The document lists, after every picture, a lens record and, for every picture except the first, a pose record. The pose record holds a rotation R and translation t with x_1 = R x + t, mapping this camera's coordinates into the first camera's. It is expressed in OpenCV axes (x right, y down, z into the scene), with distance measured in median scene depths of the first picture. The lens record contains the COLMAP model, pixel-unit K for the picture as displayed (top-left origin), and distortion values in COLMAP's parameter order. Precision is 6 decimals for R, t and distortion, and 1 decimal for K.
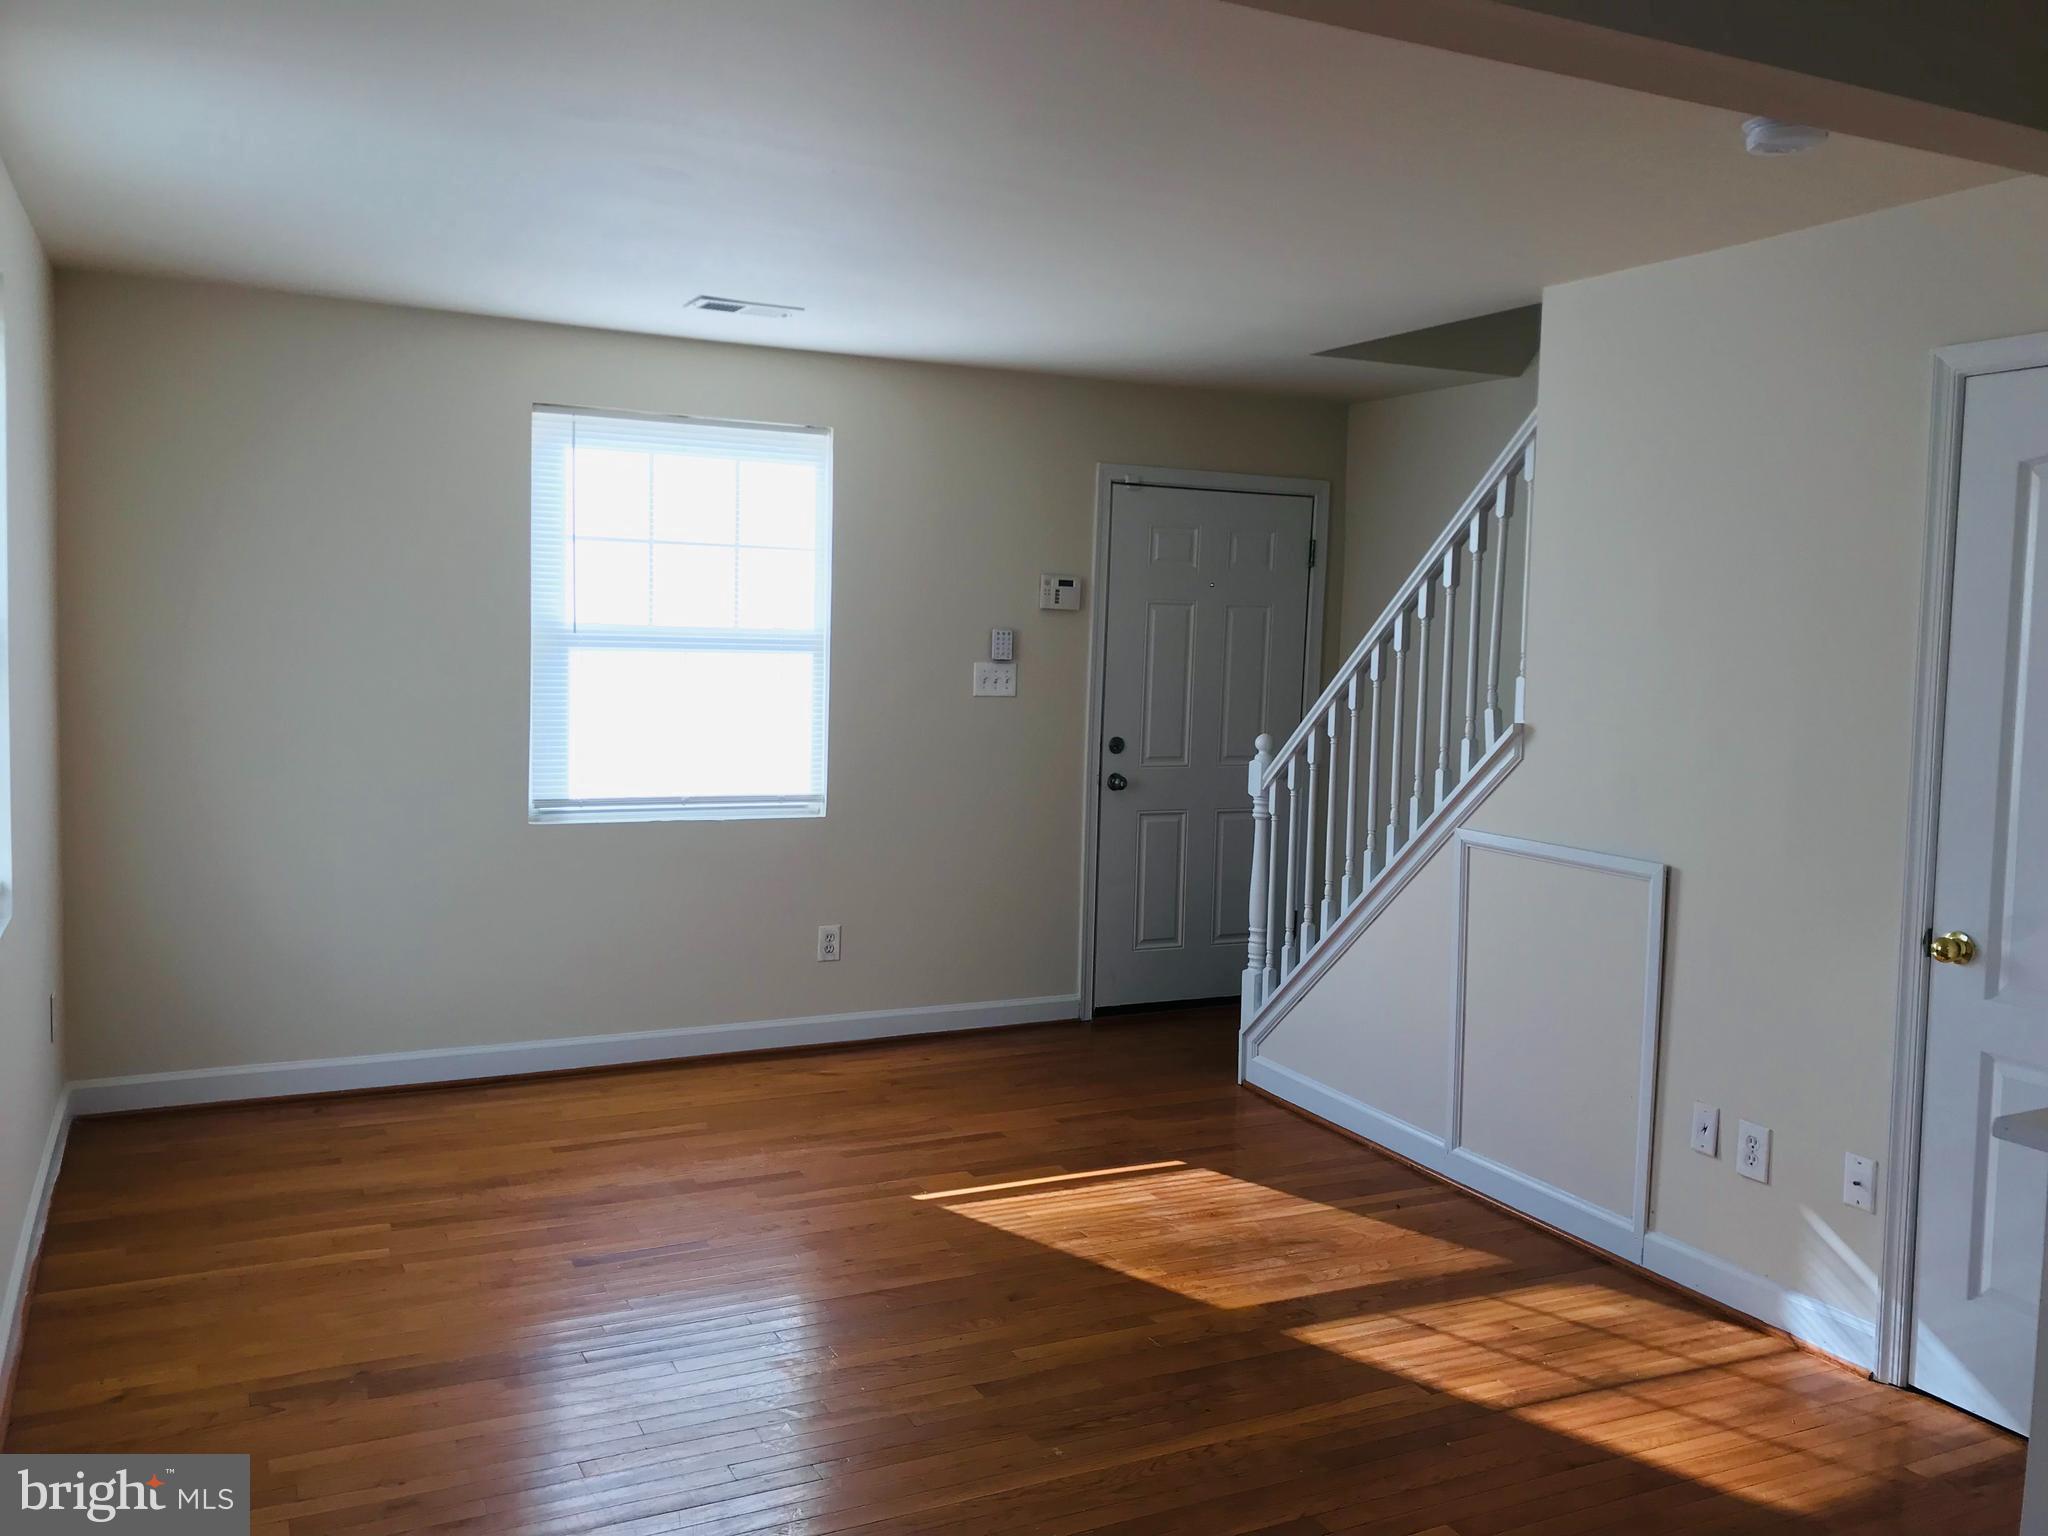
lens RADIAL K [[1696.5, 0, 1032.7], [0, 1696.5, 757.5], [0, 0, 1]] dist [0.076740, -0.078294]
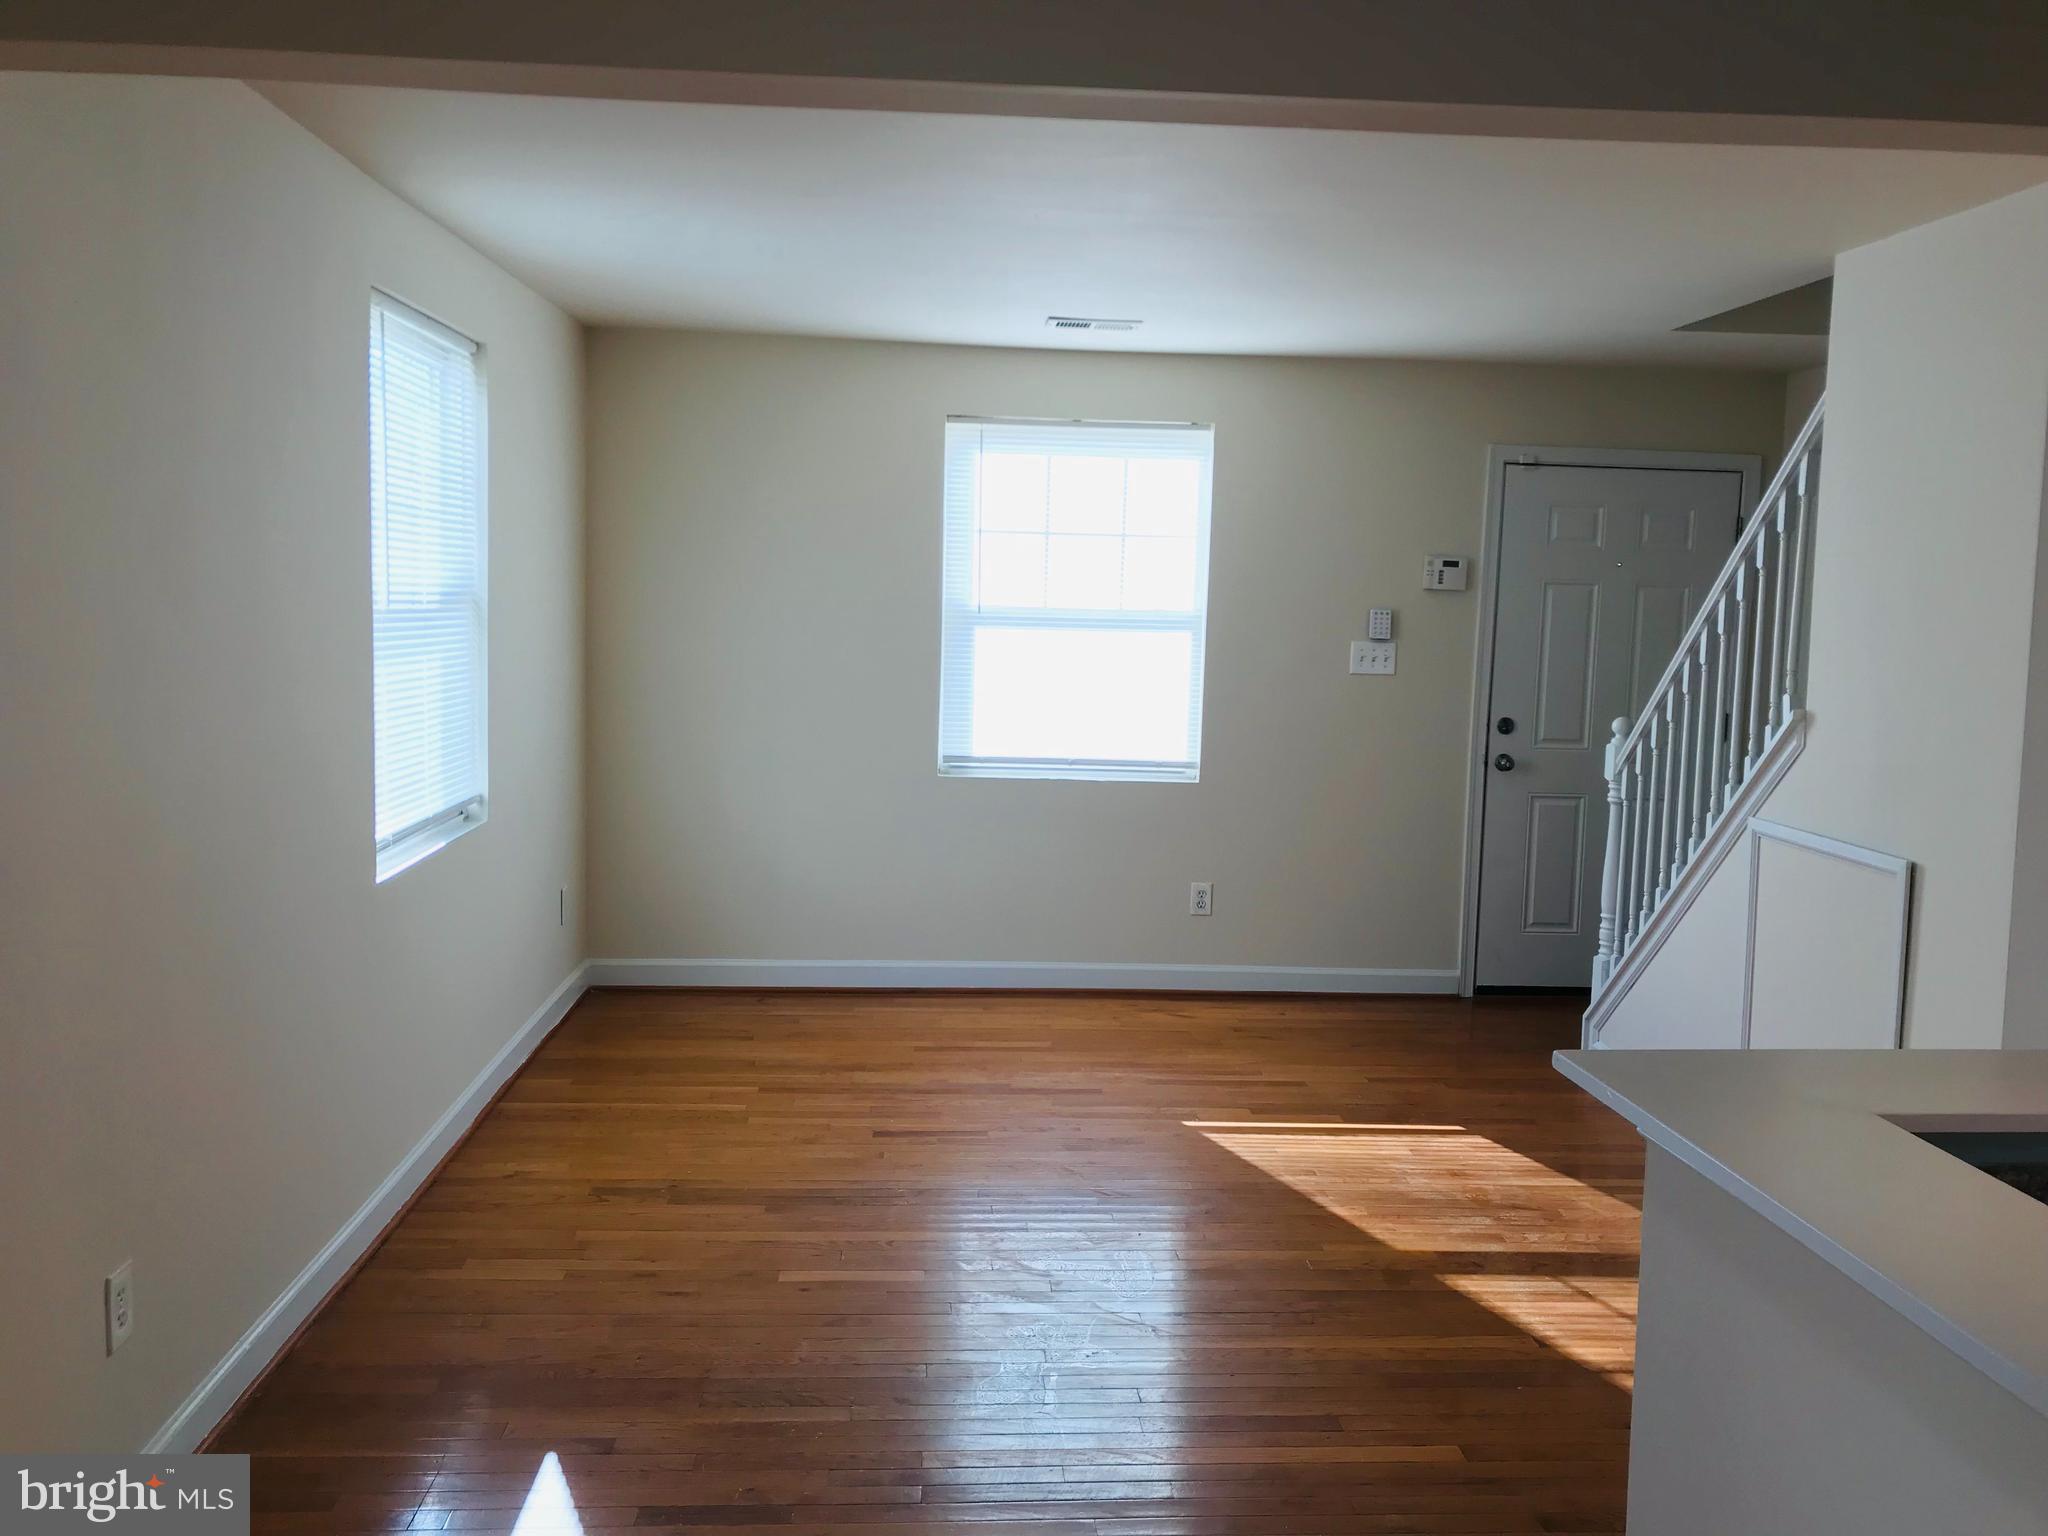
lens RADIAL K [[1696.5, 0, 1028.8], [0, 1696.5, 762.7], [0, 0, 1]] dist [0.076740, -0.078294]
pose [[0.923305, 0.038058, -0.382178, 0.221654], [-0.032161, 0.999245, 0.021810, 0.002341], [0.382719, -0.007846, 0.923831, -0.053326]]
